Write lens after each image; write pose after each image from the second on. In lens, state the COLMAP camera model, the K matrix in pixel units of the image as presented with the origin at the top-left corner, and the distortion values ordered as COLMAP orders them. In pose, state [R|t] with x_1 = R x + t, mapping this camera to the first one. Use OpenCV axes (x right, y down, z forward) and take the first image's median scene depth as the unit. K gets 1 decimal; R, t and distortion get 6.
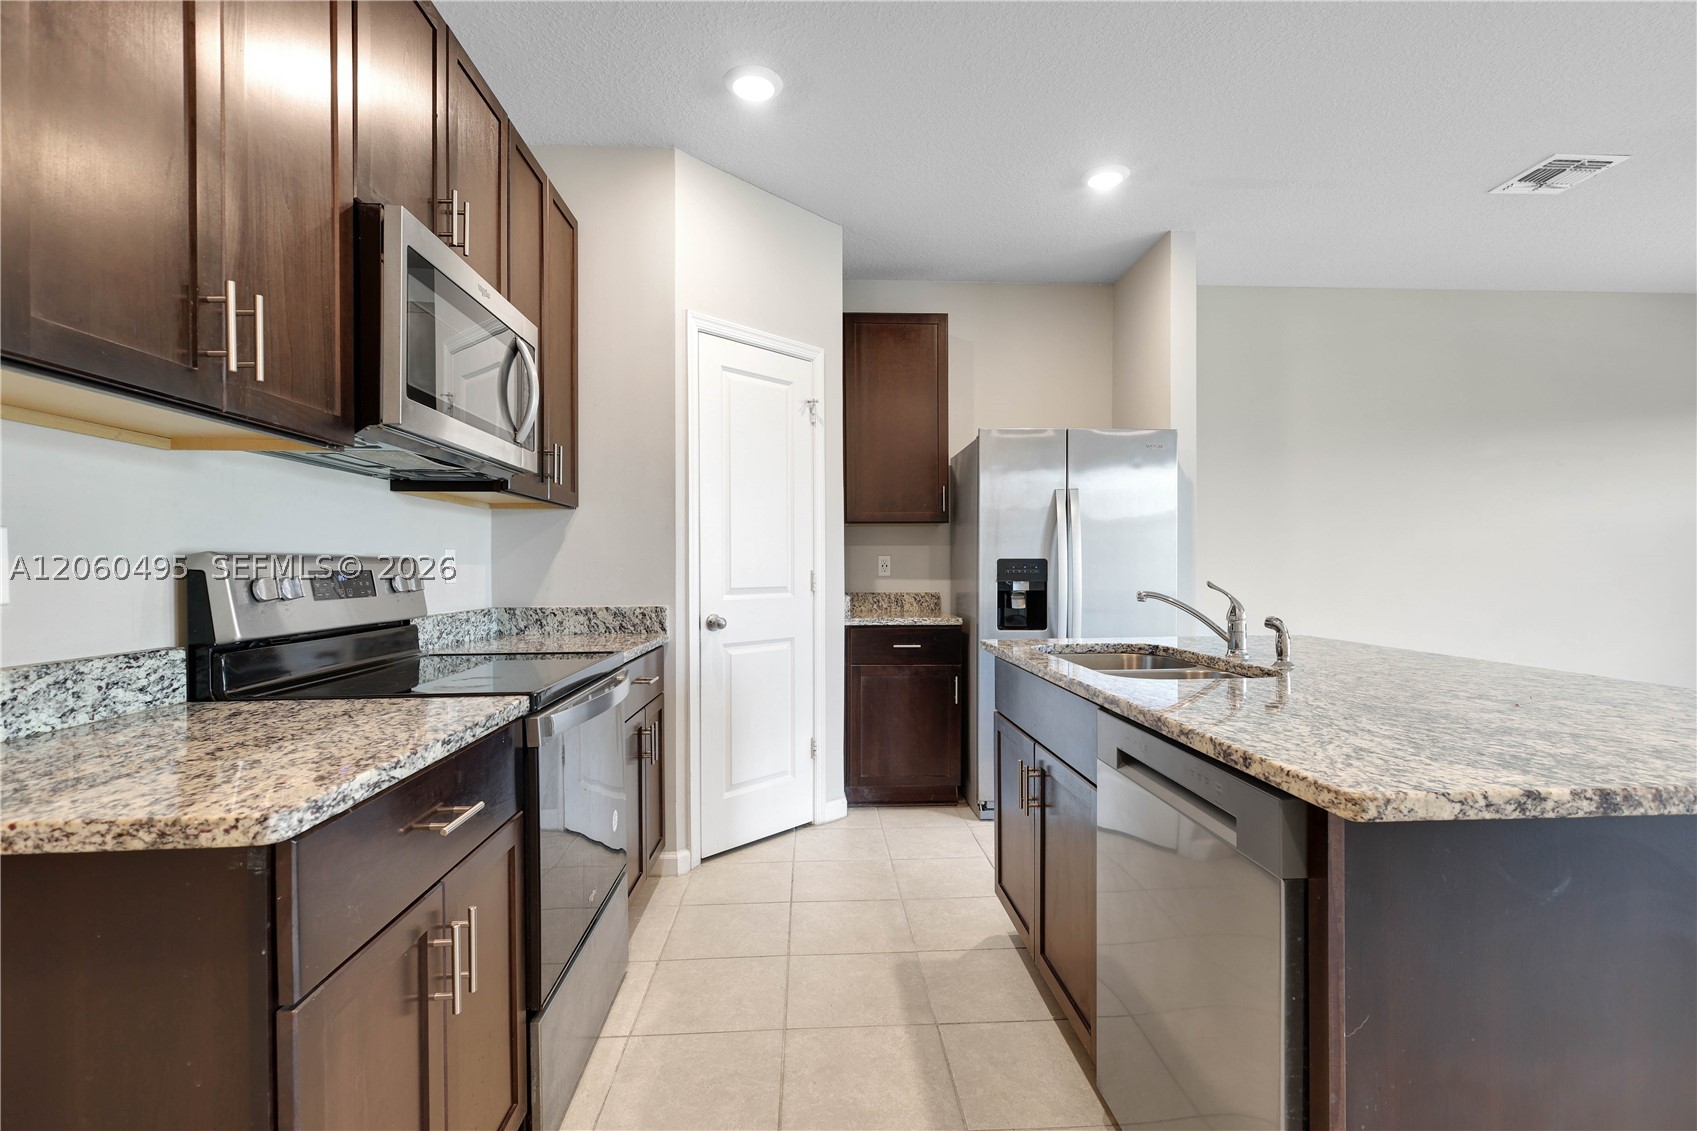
lens RADIAL K [[797.4, 0, 850.4], [0, 797.4, 574.9], [0, 0, 1]] dist [0.001917, 0.000169]
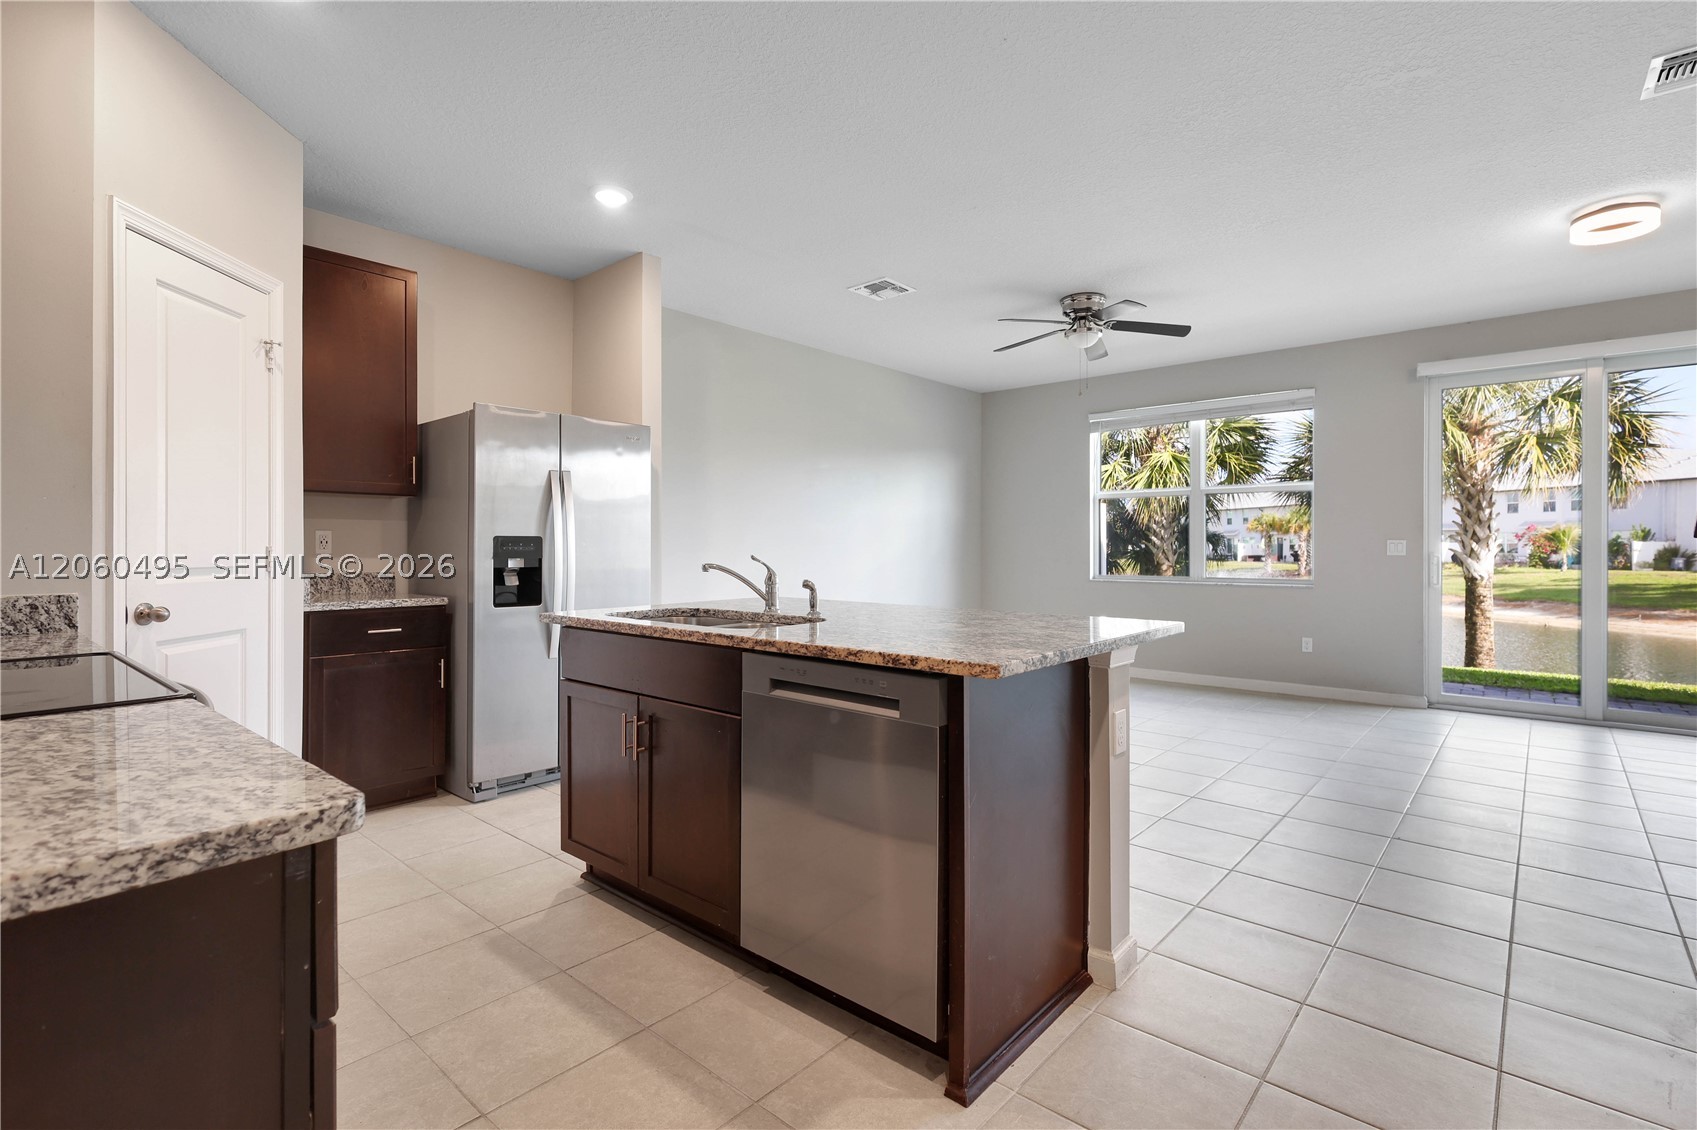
lens RADIAL K [[794.3, 0, 852.7], [0, 794.3, 547.4], [0, 0, 1]] dist [0.000545, 0.000209]
pose [[0.697409, 0.003863, 0.716663, -0.258507], [0.002975, 0.999961, -0.008285, 0.004775], [-0.716667, 0.007910, 0.697370, -0.014226]]
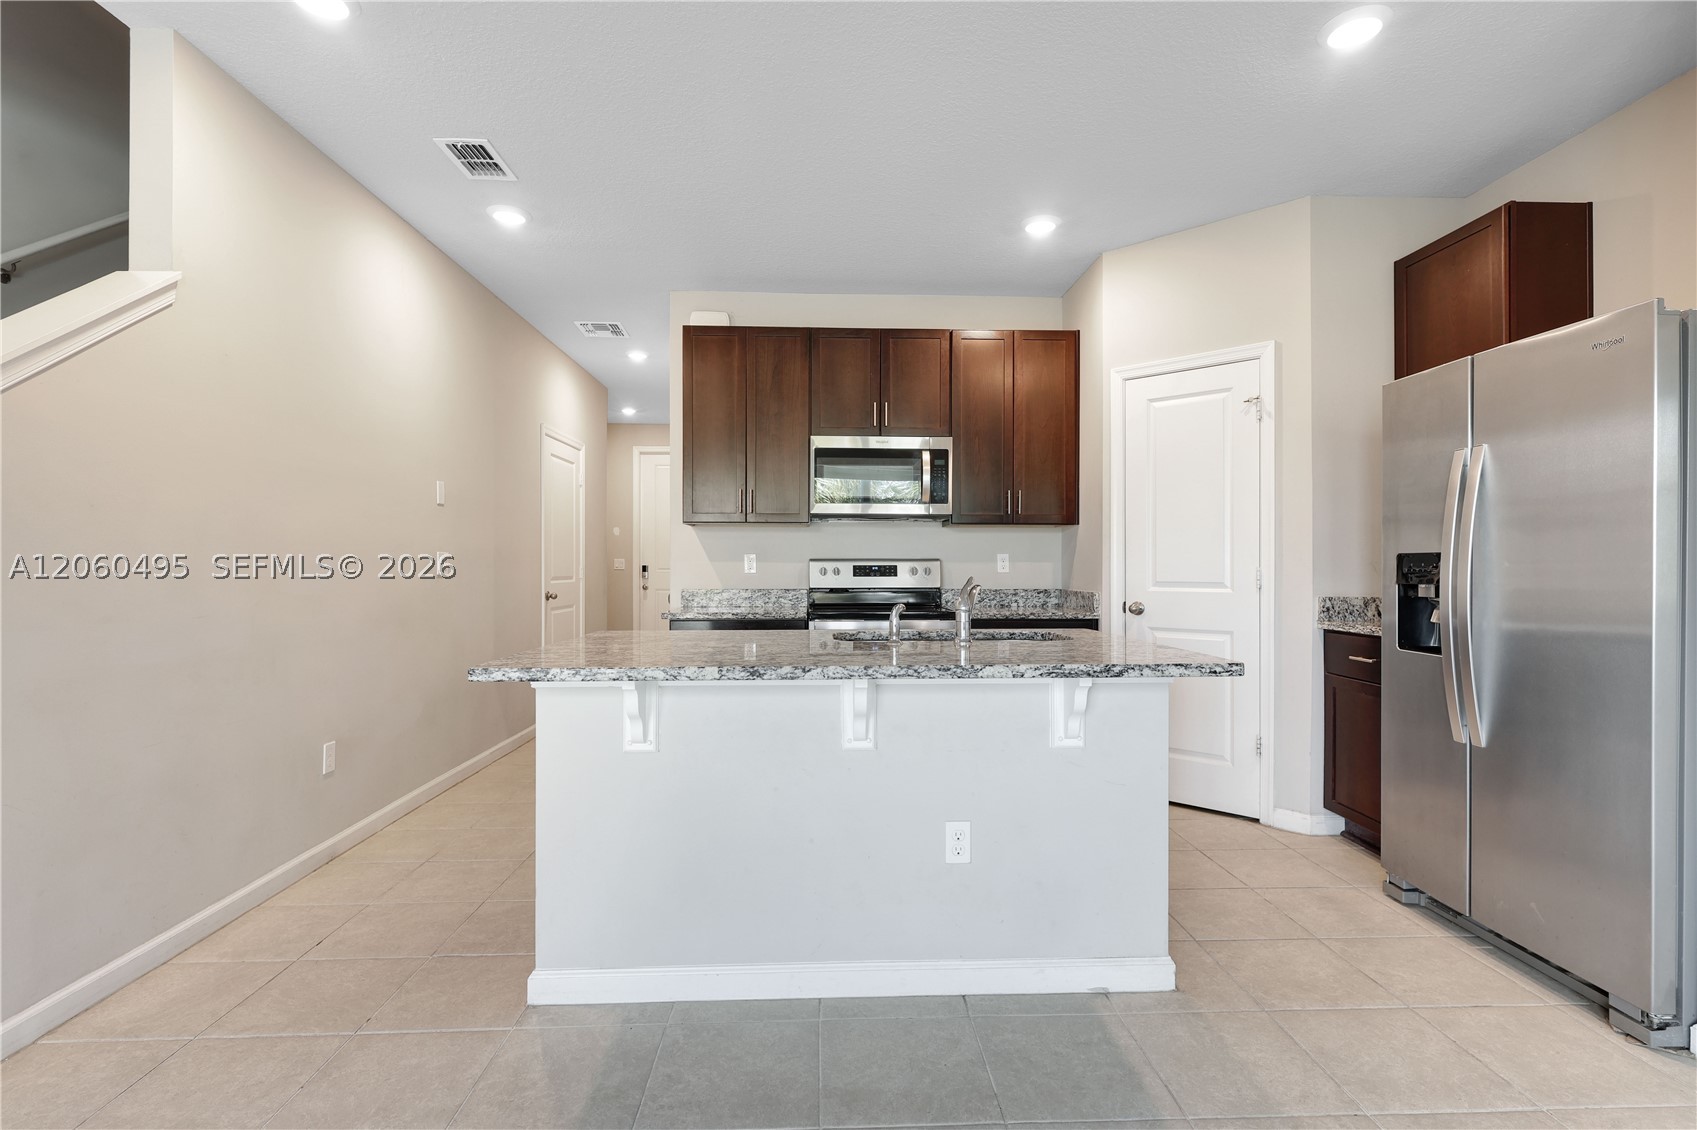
lens RADIAL K [[793.3, 0, 848.8], [0, 793.3, 563.9], [0, 0, 1]] dist [0.001319, -0.000043]
pose [[-0.014779, 0.001826, -0.999889, 1.141717], [-0.008922, 0.999958, 0.001958, -0.008464], [0.999851, 0.008950, -0.014762, 0.599613]]
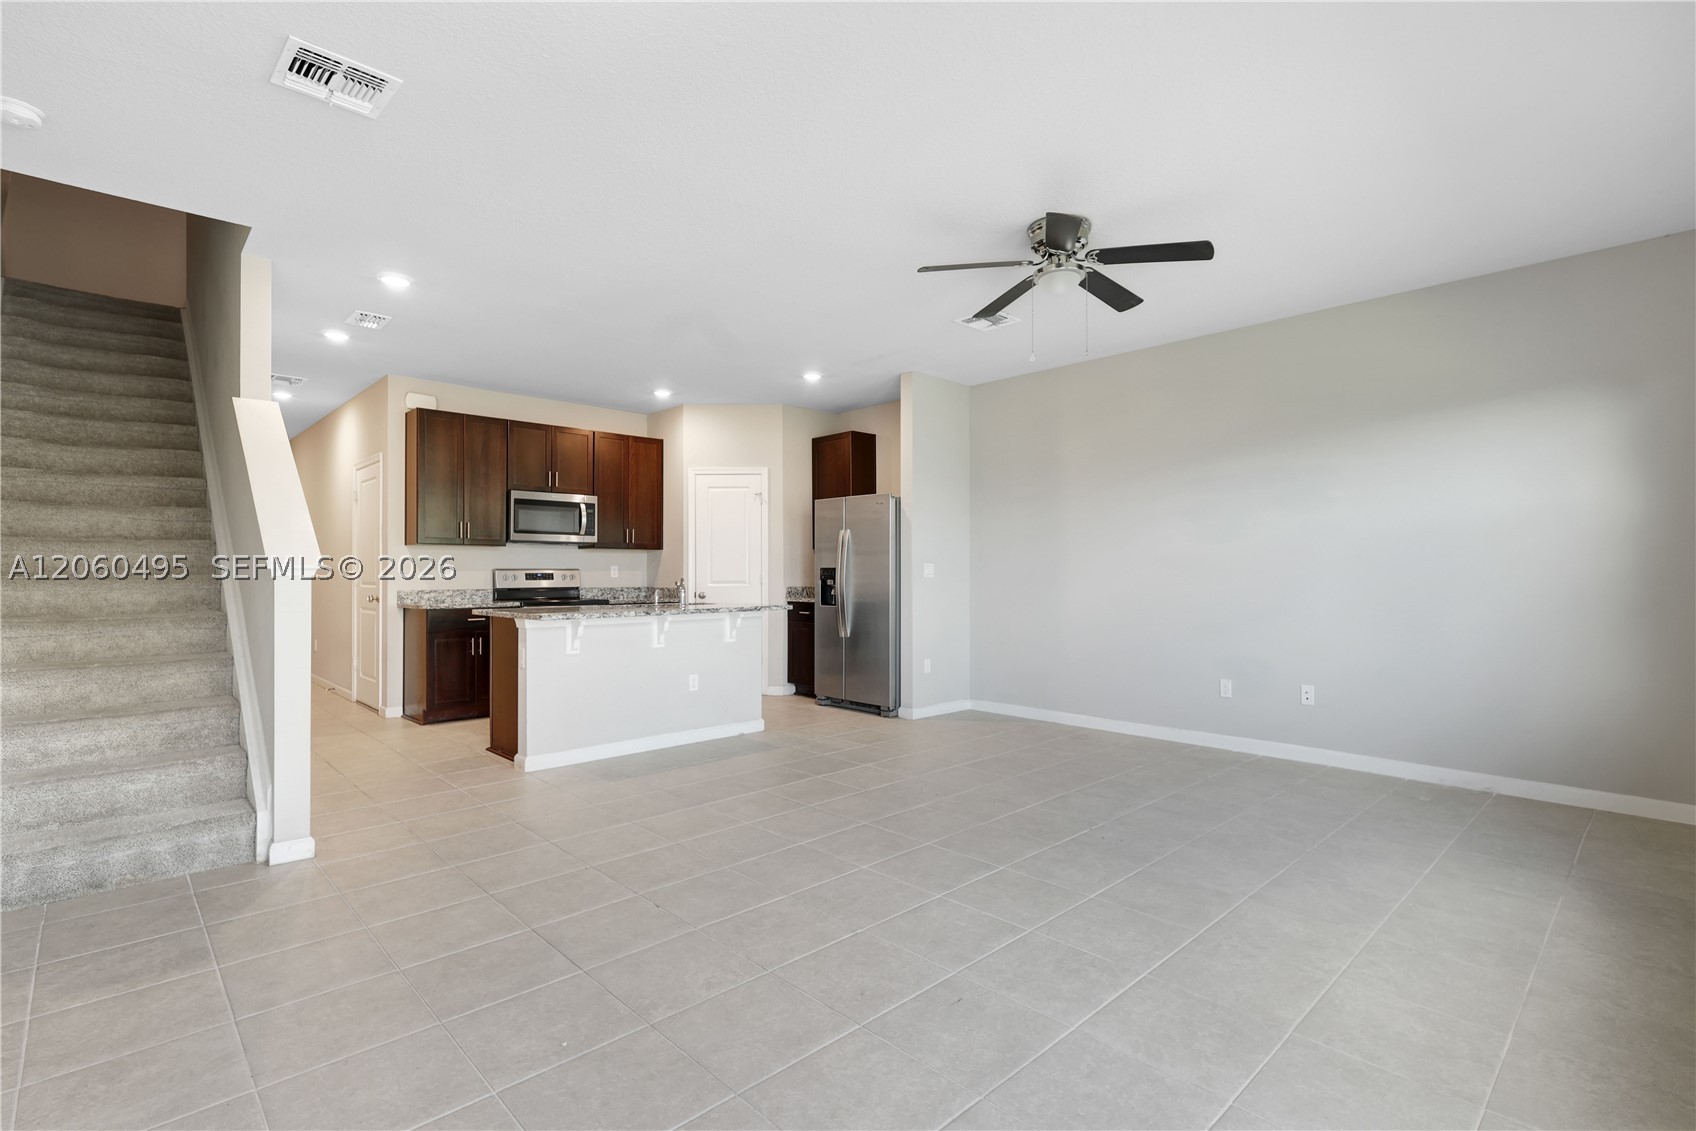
lens RADIAL K [[792.8, 0, 848.3], [0, 792.8, 564.4], [0, 0, 1]] dist [0.001319, -0.000043]
pose [[0.648450, -0.006510, -0.761229, 2.025670], [-0.007116, 0.999868, -0.014612, -0.001095], [0.761224, 0.014892, 0.648318, -0.214726]]
